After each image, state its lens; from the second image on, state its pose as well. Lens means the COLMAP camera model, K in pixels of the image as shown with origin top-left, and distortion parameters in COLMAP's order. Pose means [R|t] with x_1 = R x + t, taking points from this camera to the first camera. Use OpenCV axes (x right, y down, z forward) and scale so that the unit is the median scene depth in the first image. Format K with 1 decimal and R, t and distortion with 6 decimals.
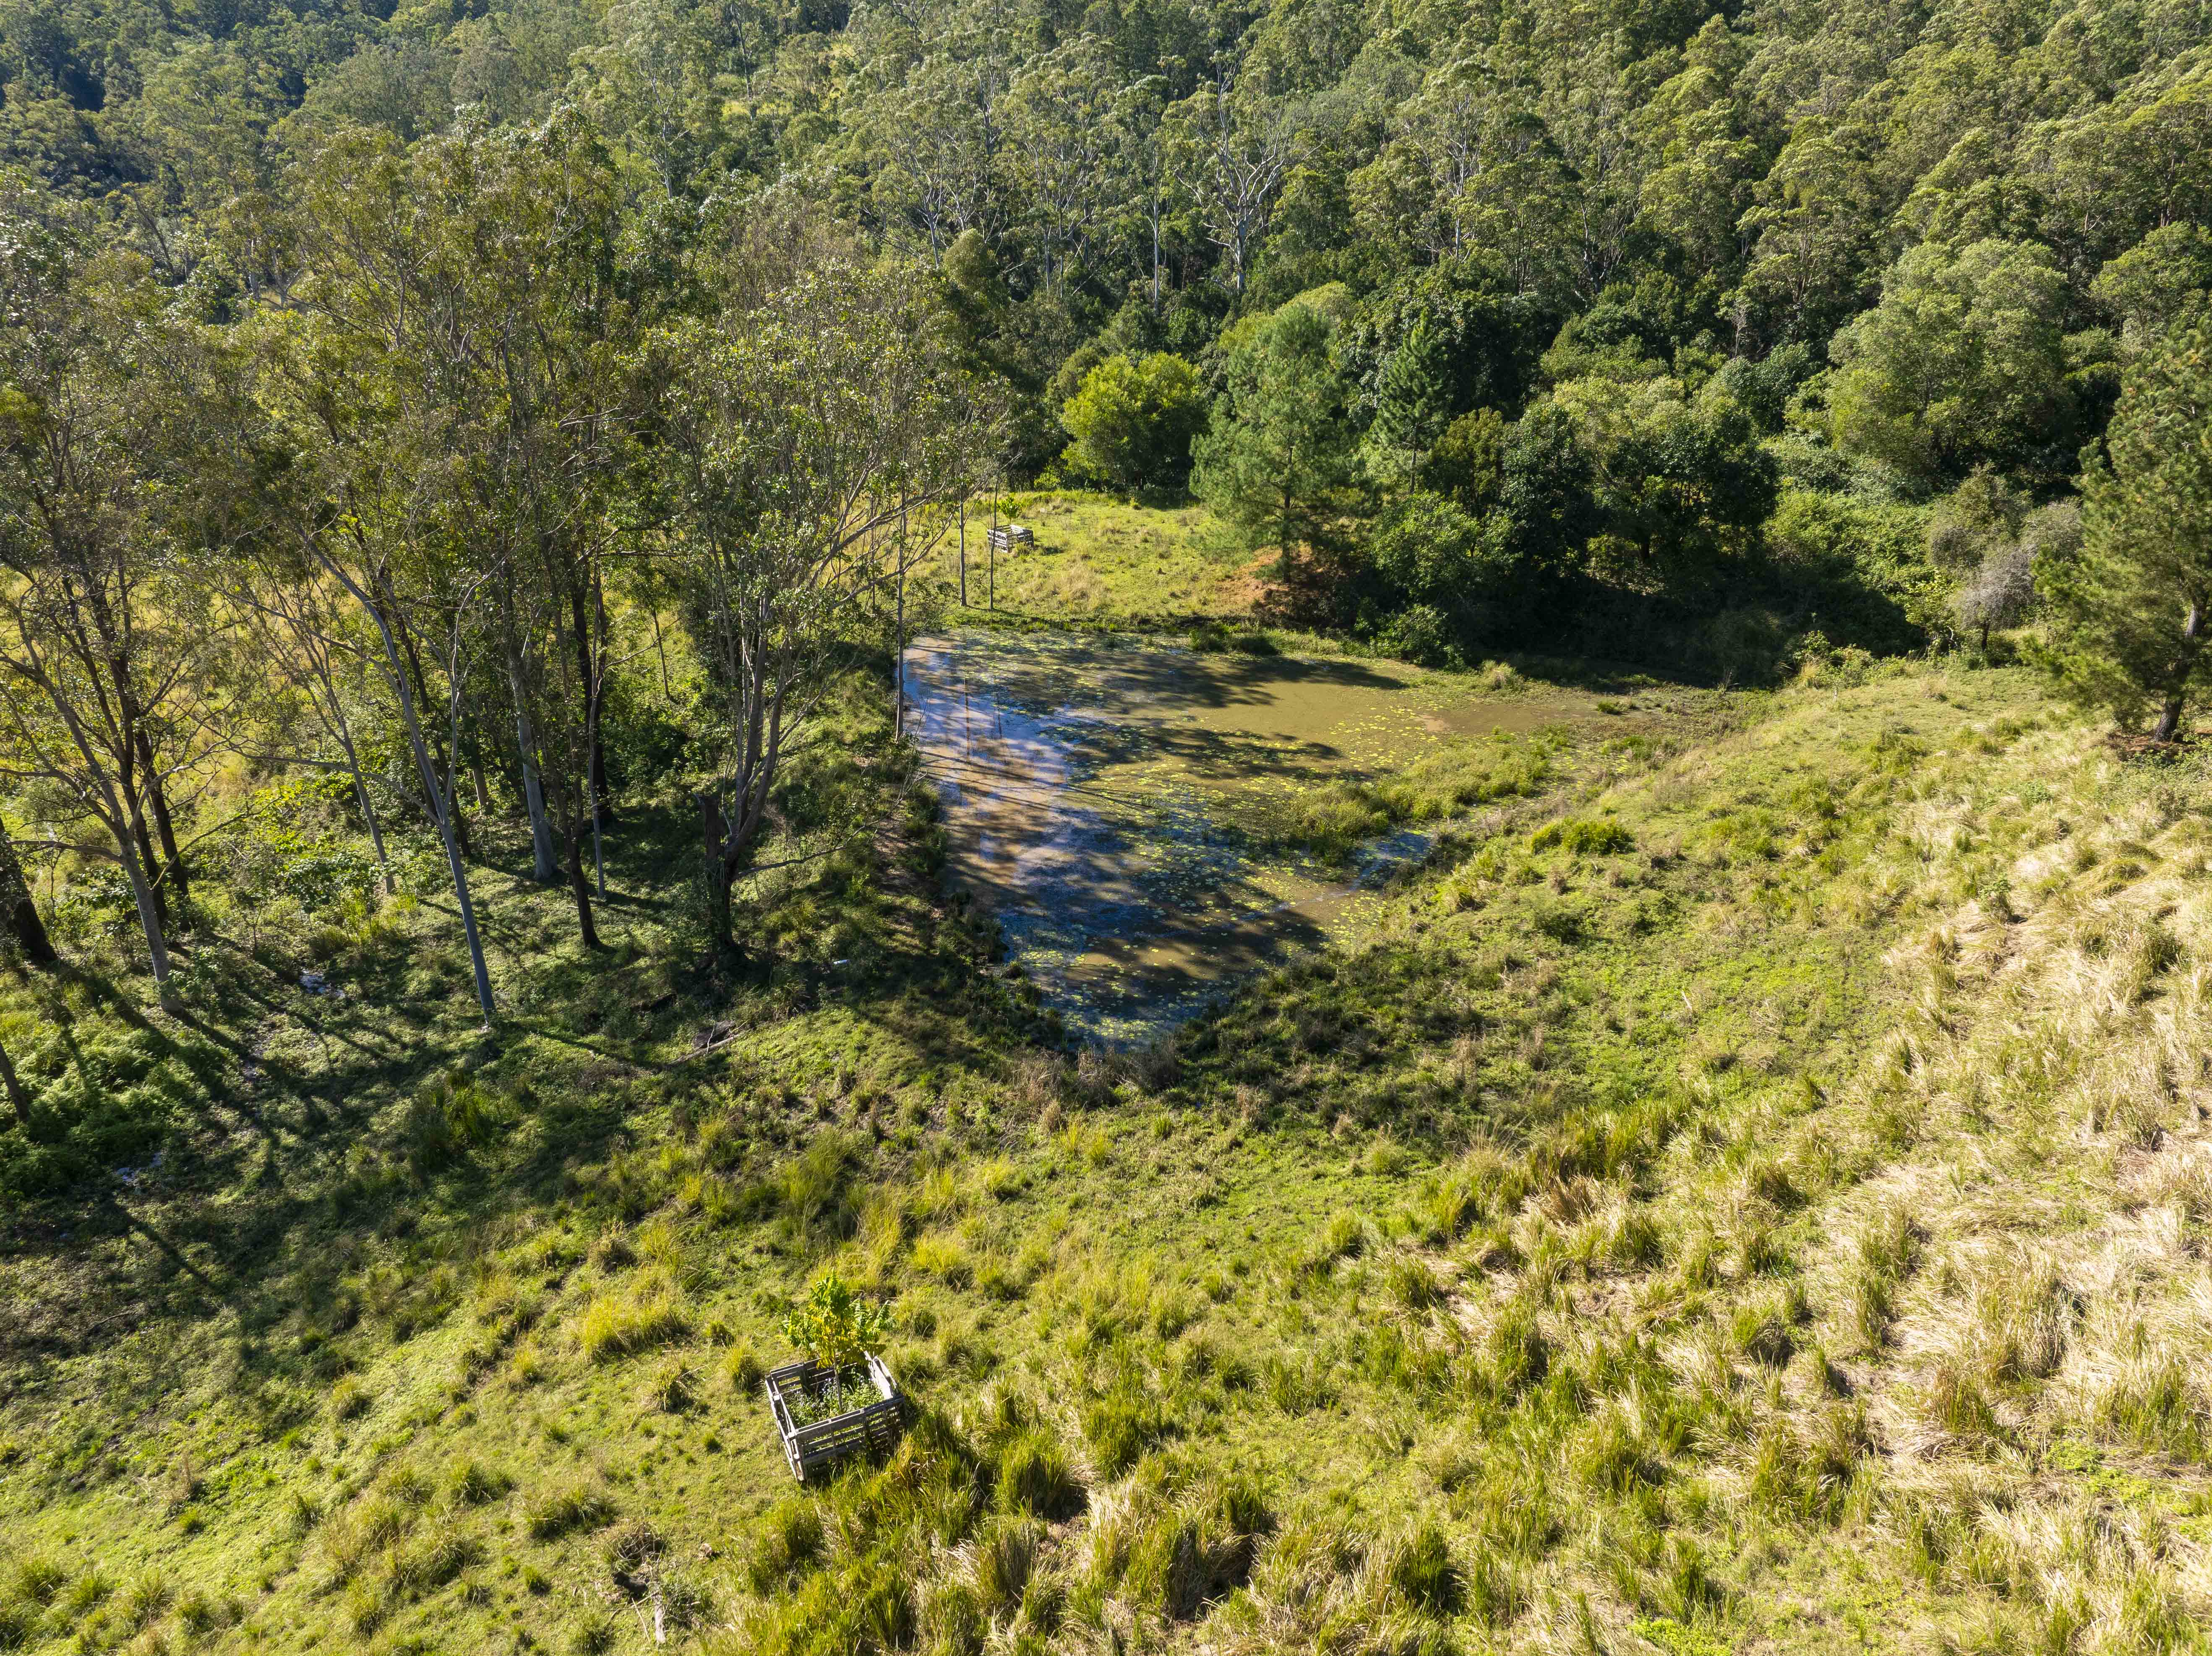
lens RADIAL K [[1555.3, 0, 1106.0], [0, 1555.3, 828.0], [0, 0, 1]] dist [-0.028217, -0.006733]
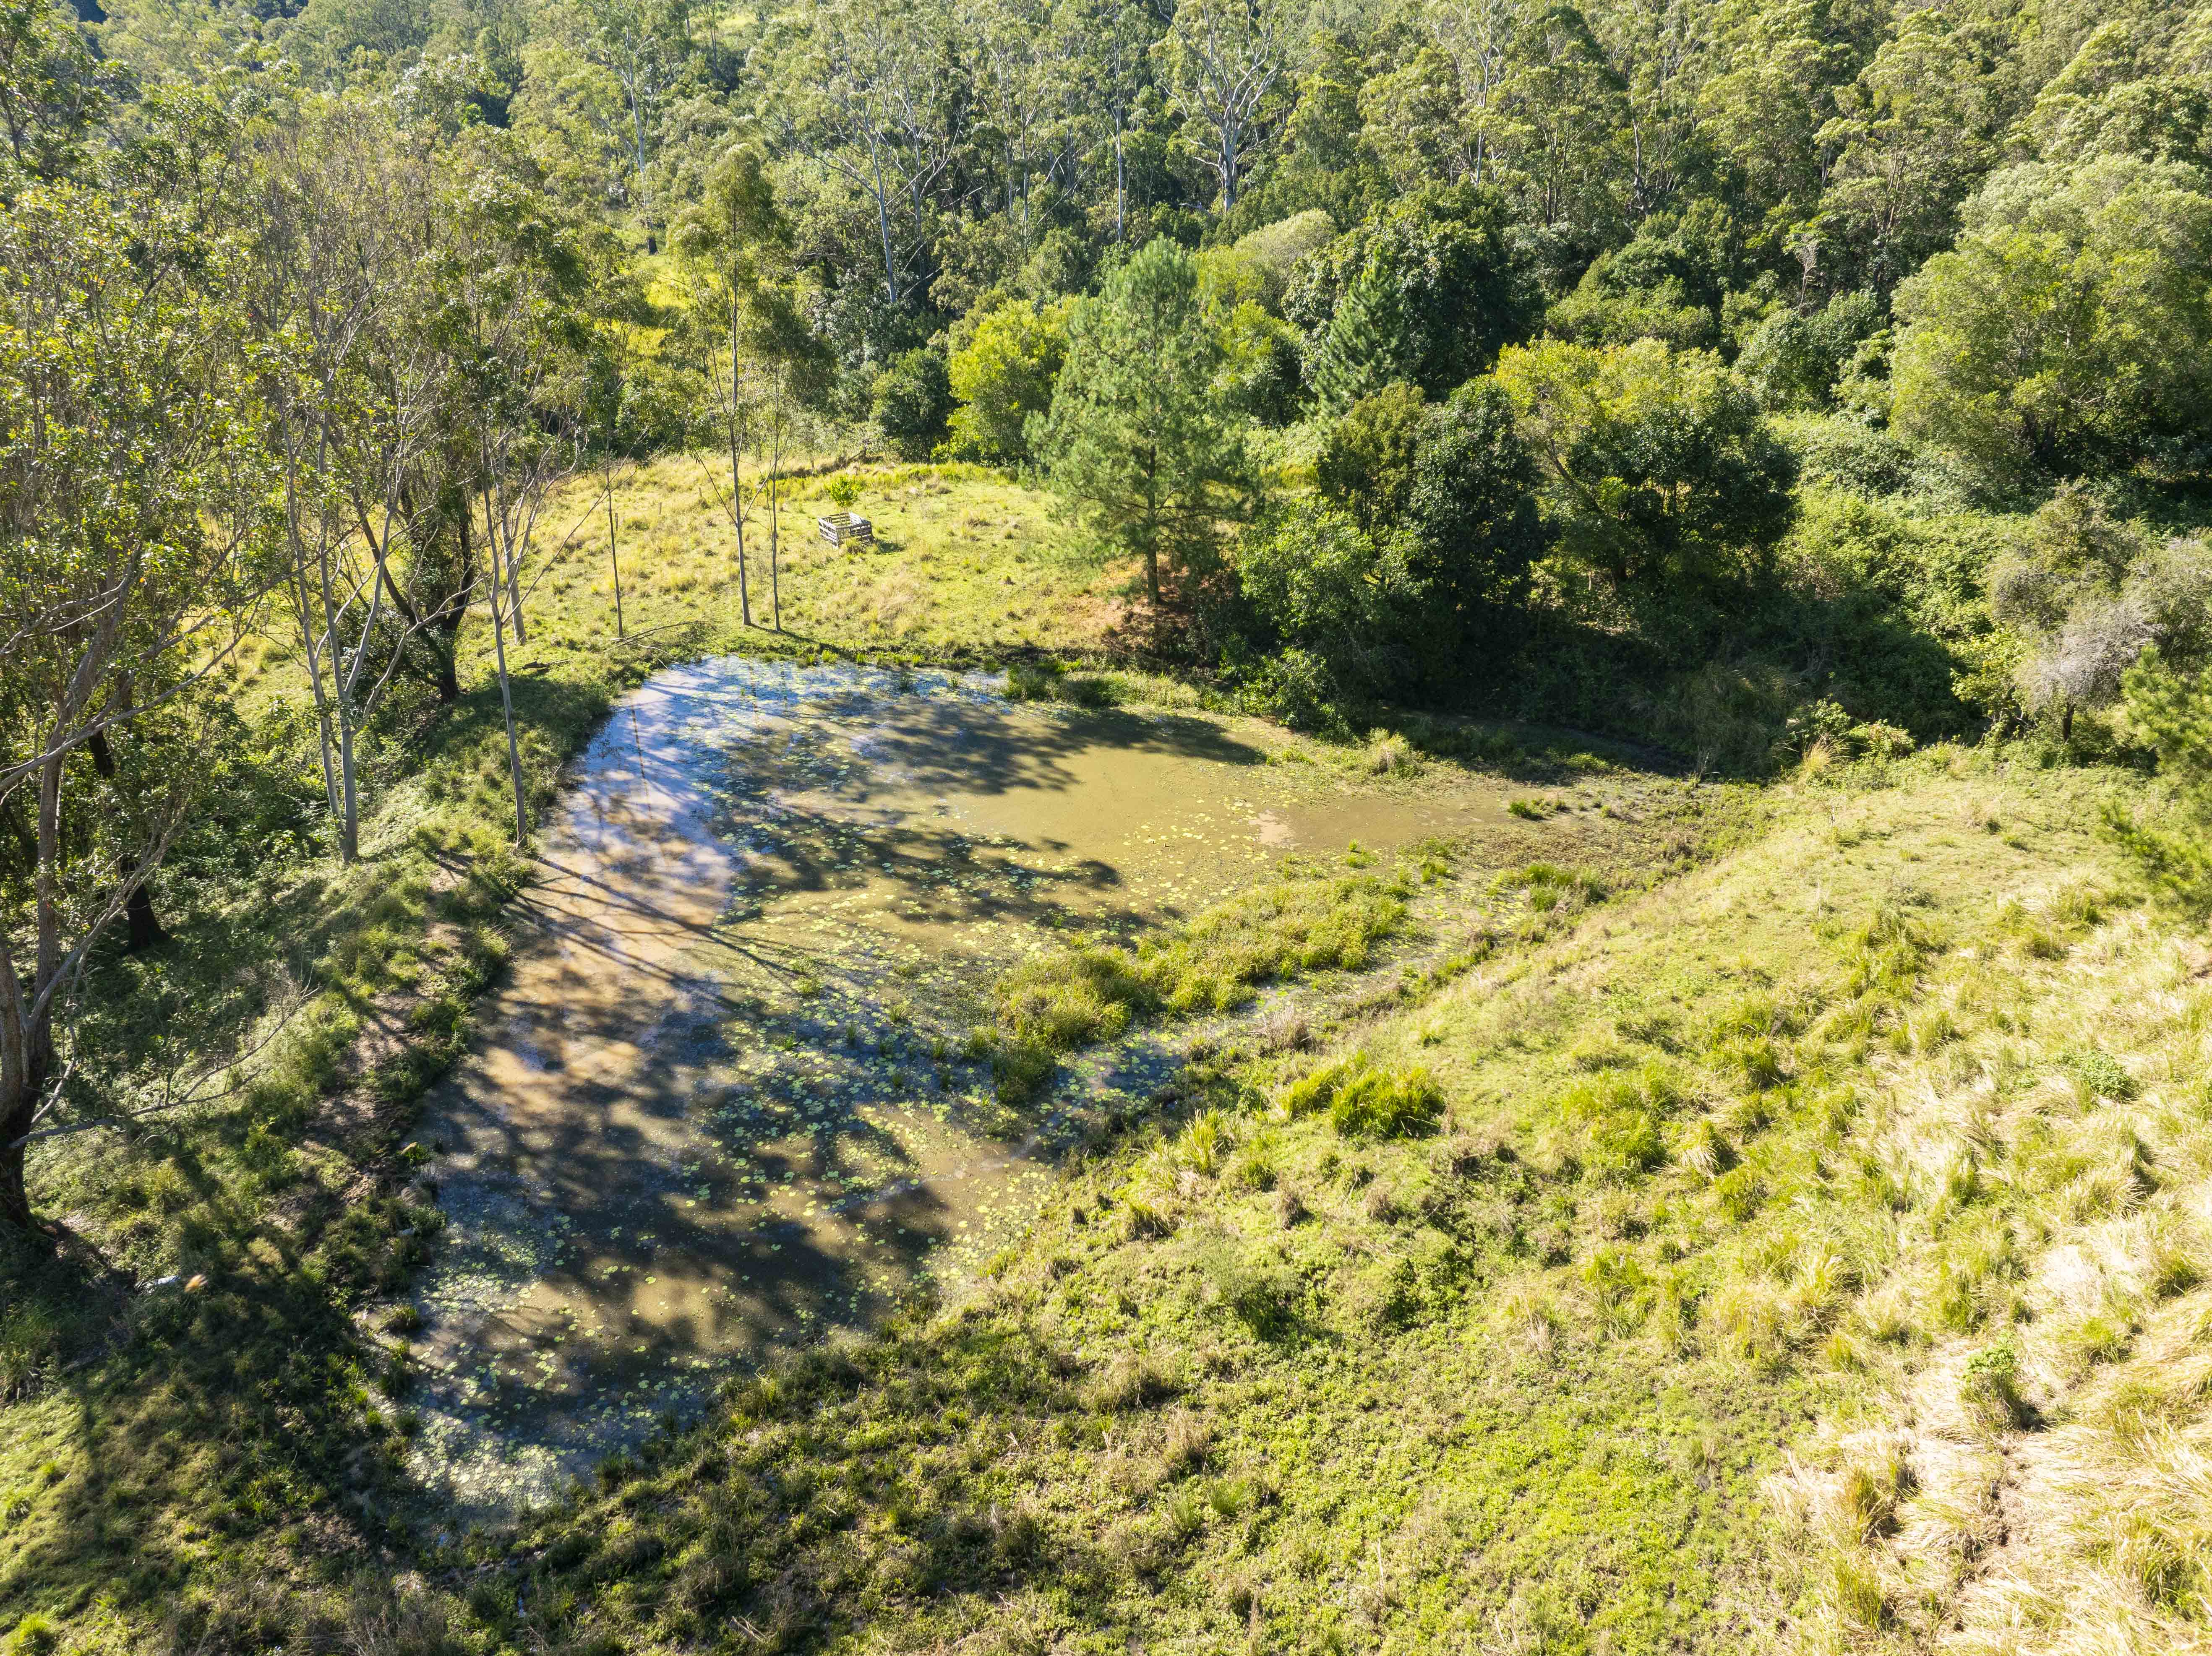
lens RADIAL K [[1555.3, 0, 1106.0], [0, 1555.3, 828.0], [0, 0, 1]] dist [-0.028217, -0.006733]
pose [[0.997797, 0.027300, -0.060461, 0.159421], [-0.024672, 0.998736, 0.043782, -0.088218], [0.061580, -0.042194, 0.997210, 0.243912]]
